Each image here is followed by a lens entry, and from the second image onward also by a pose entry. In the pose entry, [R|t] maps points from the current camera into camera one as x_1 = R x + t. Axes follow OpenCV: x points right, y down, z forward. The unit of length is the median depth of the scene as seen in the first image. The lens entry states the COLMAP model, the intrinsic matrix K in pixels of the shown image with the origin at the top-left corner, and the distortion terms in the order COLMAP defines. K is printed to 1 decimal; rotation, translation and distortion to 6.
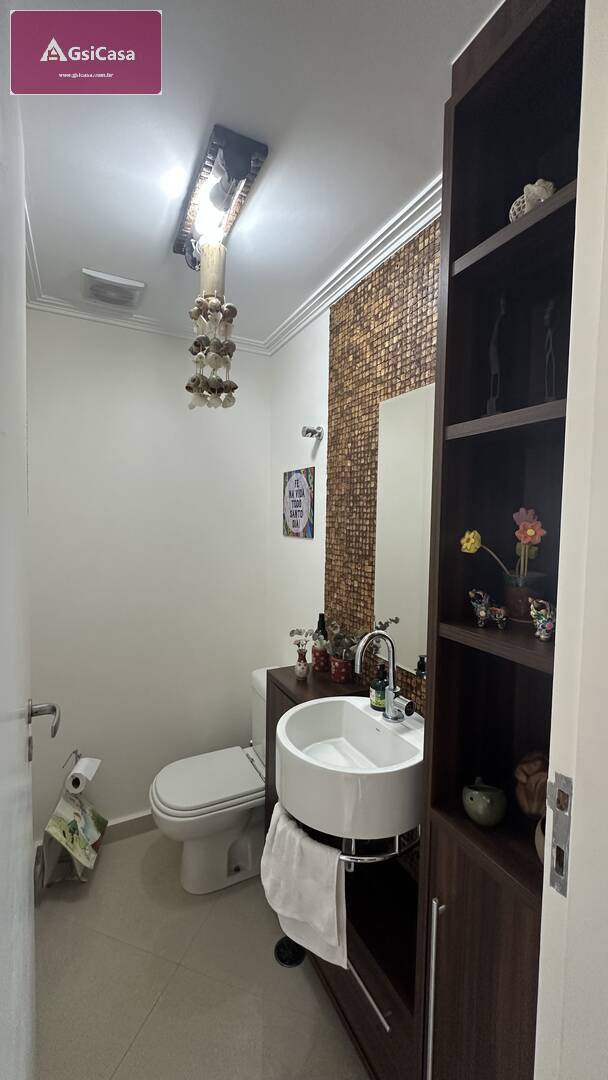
lens RADIAL K [[433.2, 0, 301.9], [0, 433.2, 540.2], [0, 0, 1]] dist [-0.000310, 0.000258]
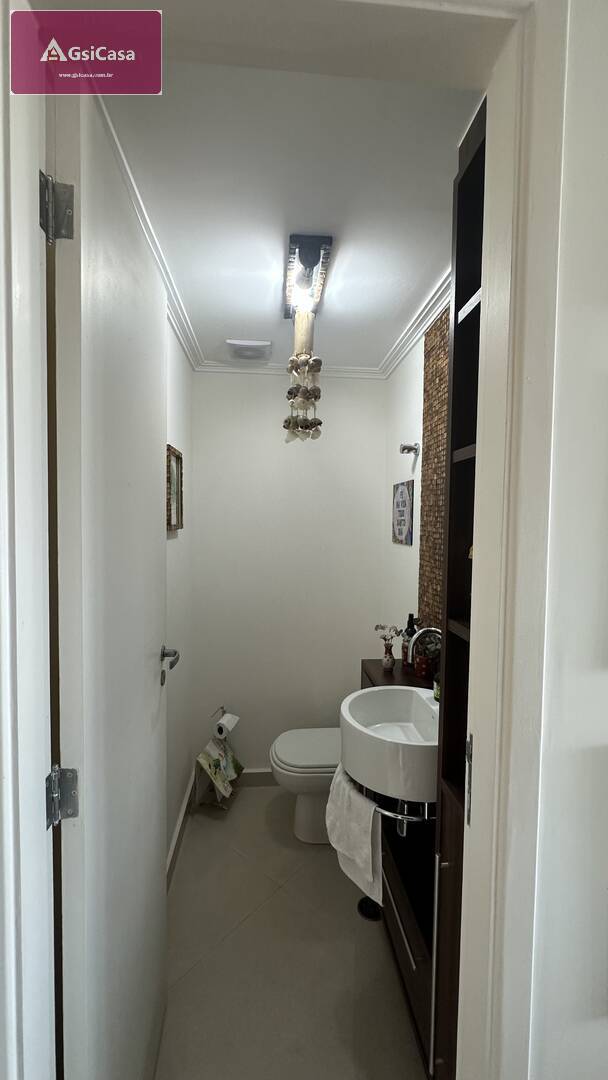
lens RADIAL K [[433.2, 0, 301.9], [0, 433.2, 540.2], [0, 0, 1]] dist [-0.000310, 0.000258]
pose [[0.923673, 0.012558, -0.382975, 0.213264], [-0.017712, 0.999794, -0.009935, -0.001649], [0.382771, 0.015960, 0.923705, -0.126008]]
